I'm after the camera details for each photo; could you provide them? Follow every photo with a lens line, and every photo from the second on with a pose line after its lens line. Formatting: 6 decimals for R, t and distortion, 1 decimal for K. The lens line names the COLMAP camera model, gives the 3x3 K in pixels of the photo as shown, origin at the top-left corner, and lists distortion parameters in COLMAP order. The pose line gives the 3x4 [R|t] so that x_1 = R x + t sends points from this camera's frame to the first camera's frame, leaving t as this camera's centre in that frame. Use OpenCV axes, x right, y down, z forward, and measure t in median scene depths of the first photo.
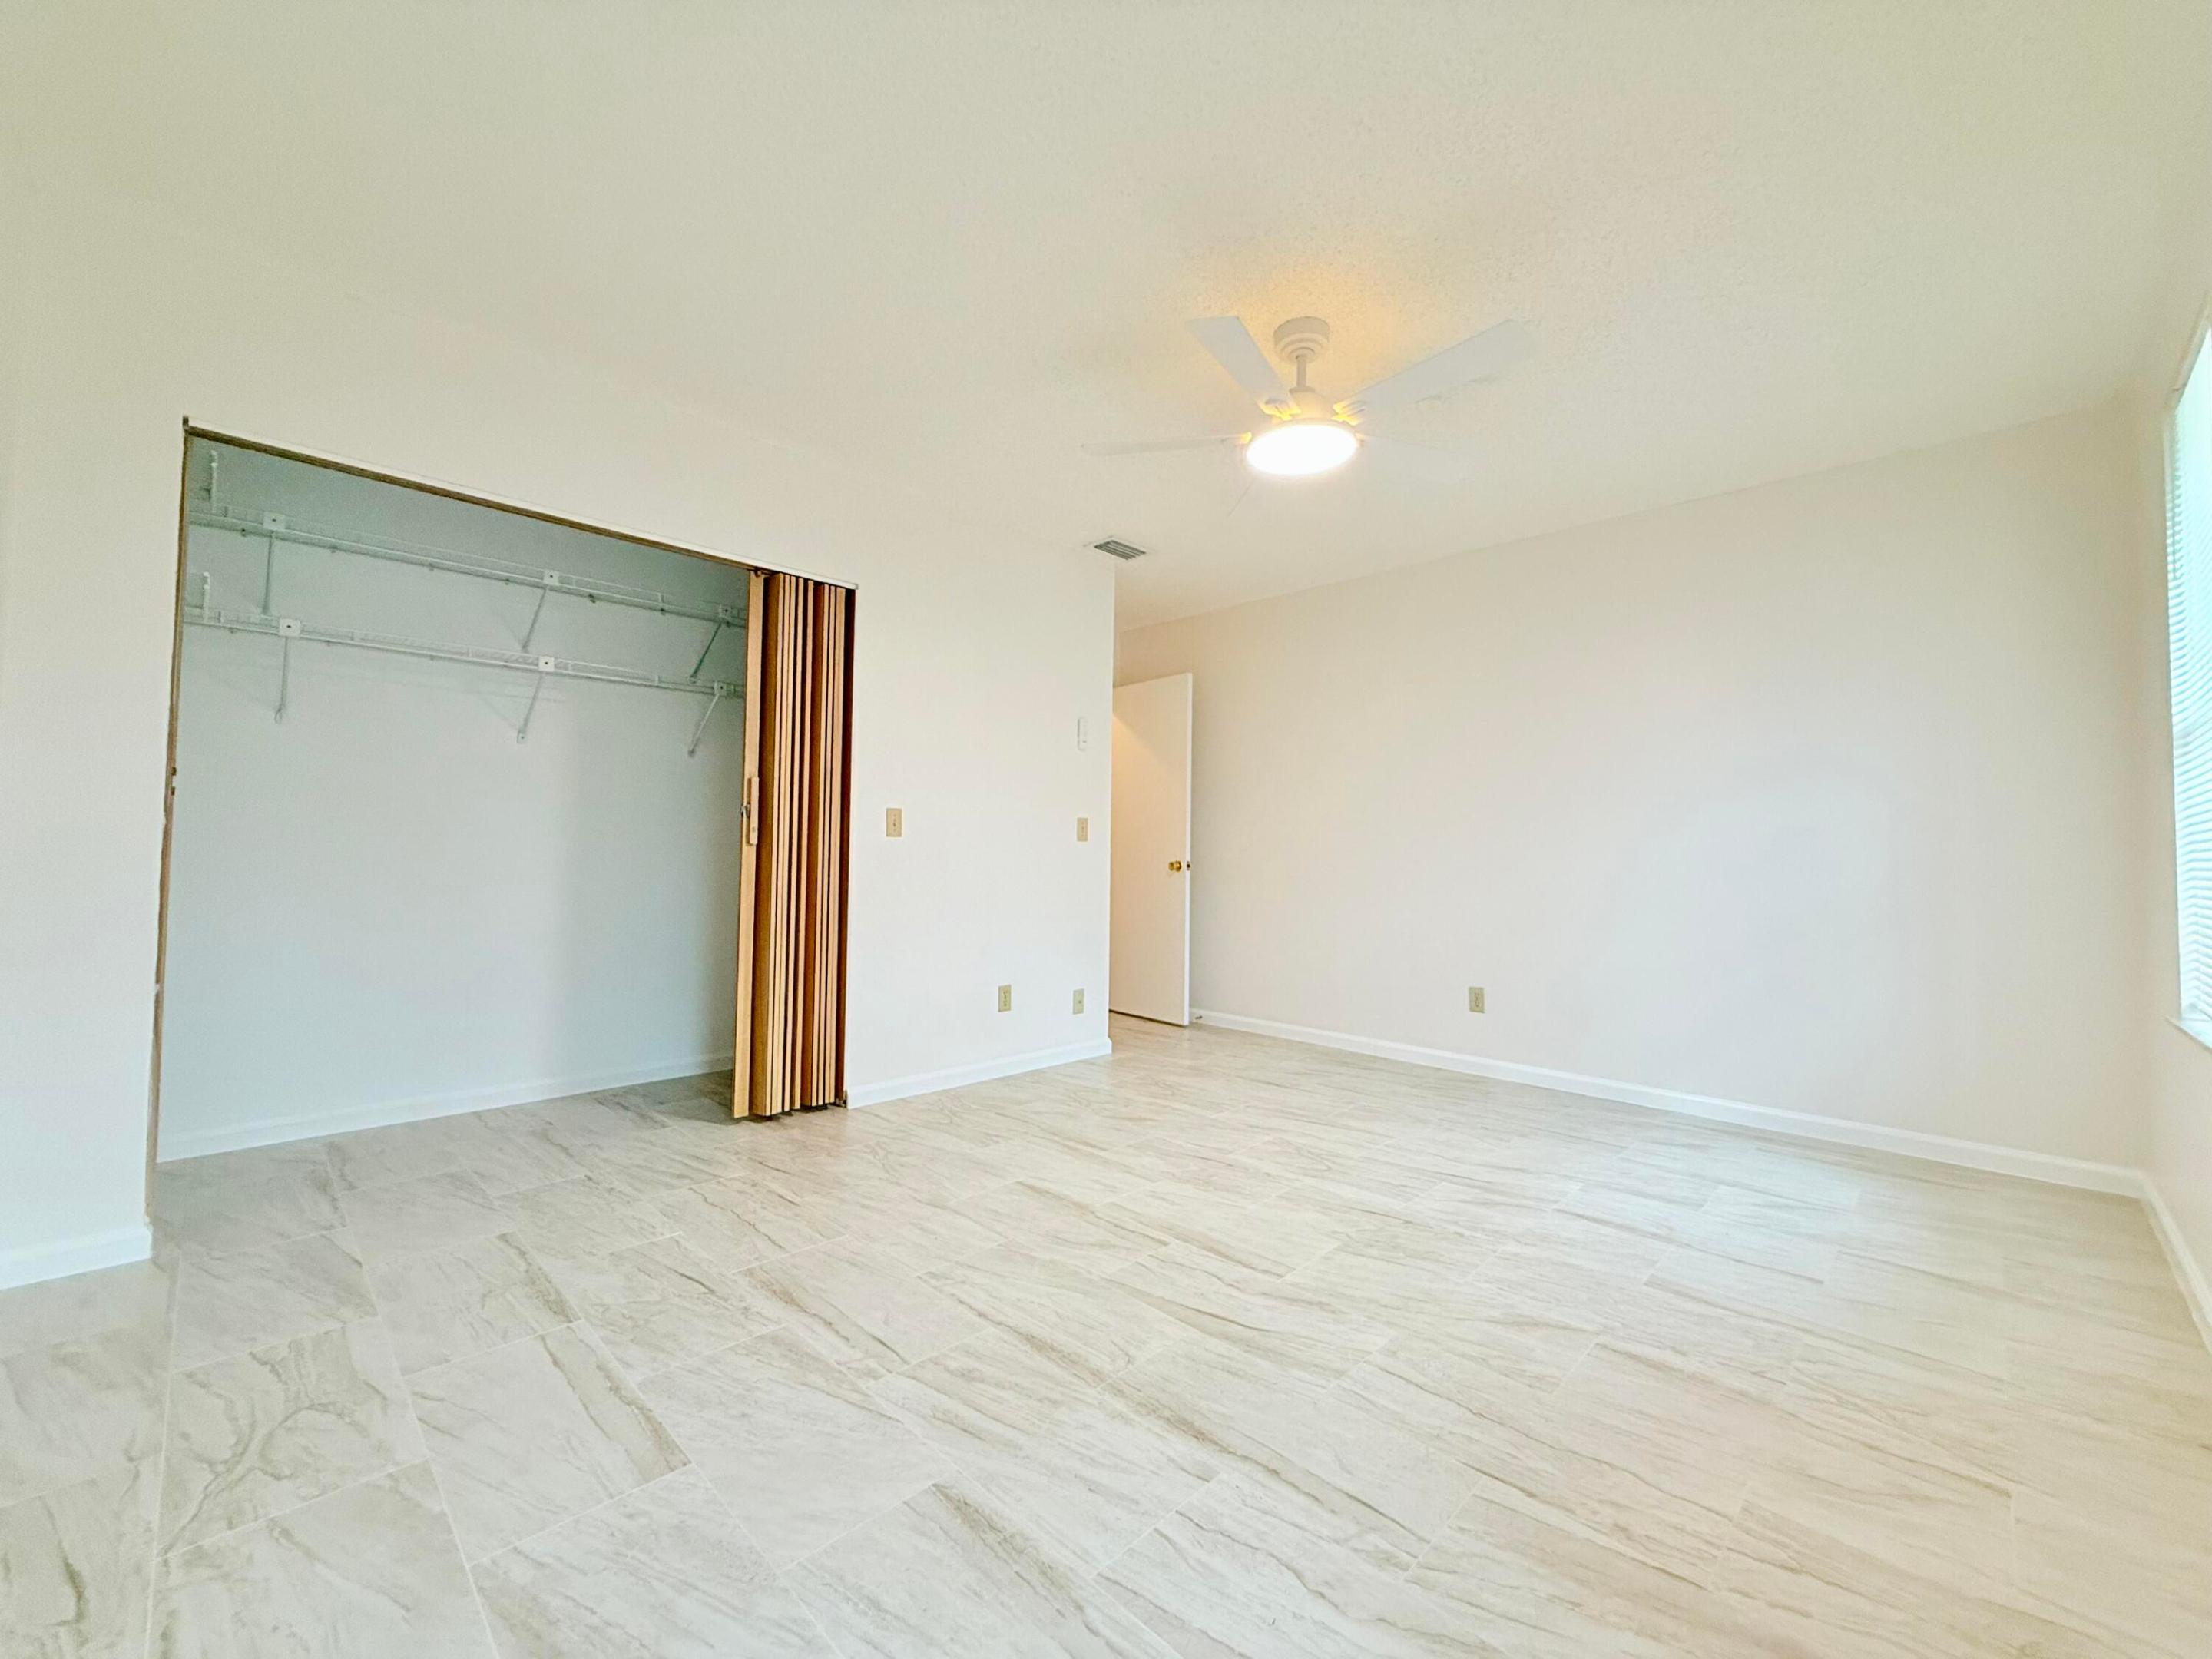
lens RADIAL K [[884.1, 0, 1094.8], [0, 884.1, 836.3], [0, 0, 1]] dist [0.003567, -0.000901]
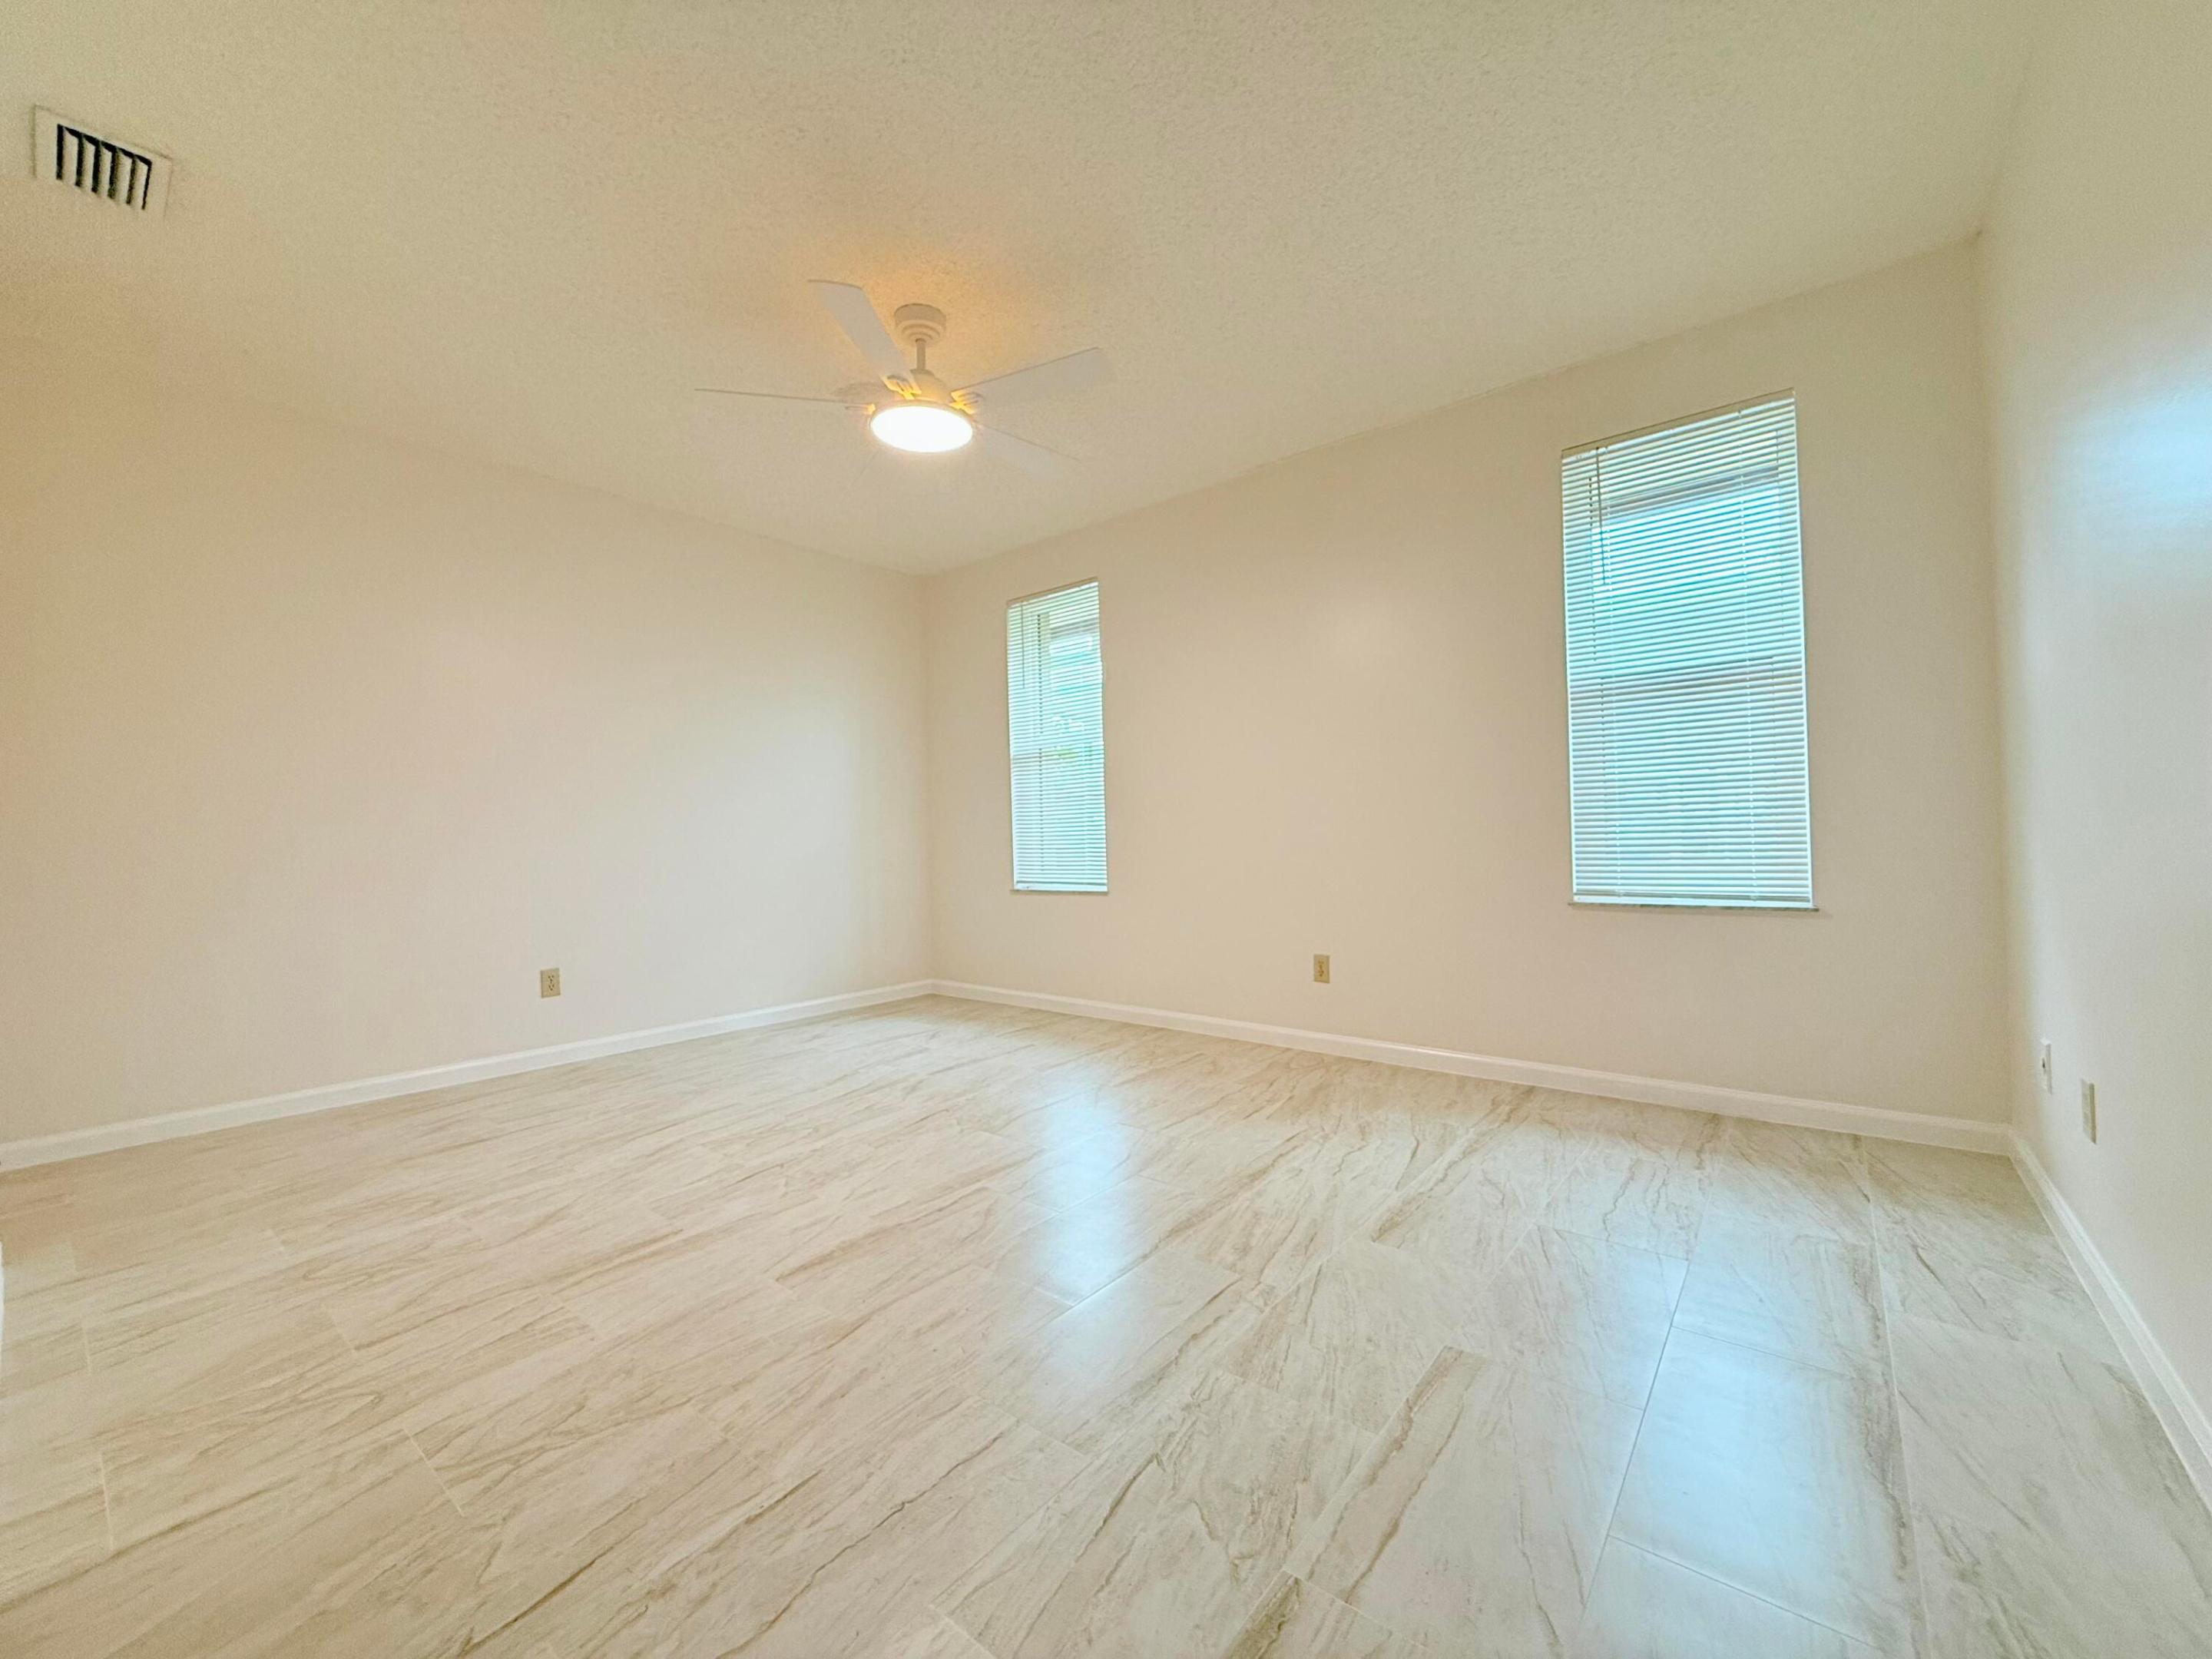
lens RADIAL K [[884.1, 0, 1111.8], [0, 884.1, 808.9], [0, 0, 1]] dist [0.003567, -0.000901]
pose [[-0.112798, 0.018923, 0.993438, -0.833873], [-0.001103, 0.999816, -0.019170, 0.040584], [-0.993617, -0.003258, -0.112756, 0.852468]]
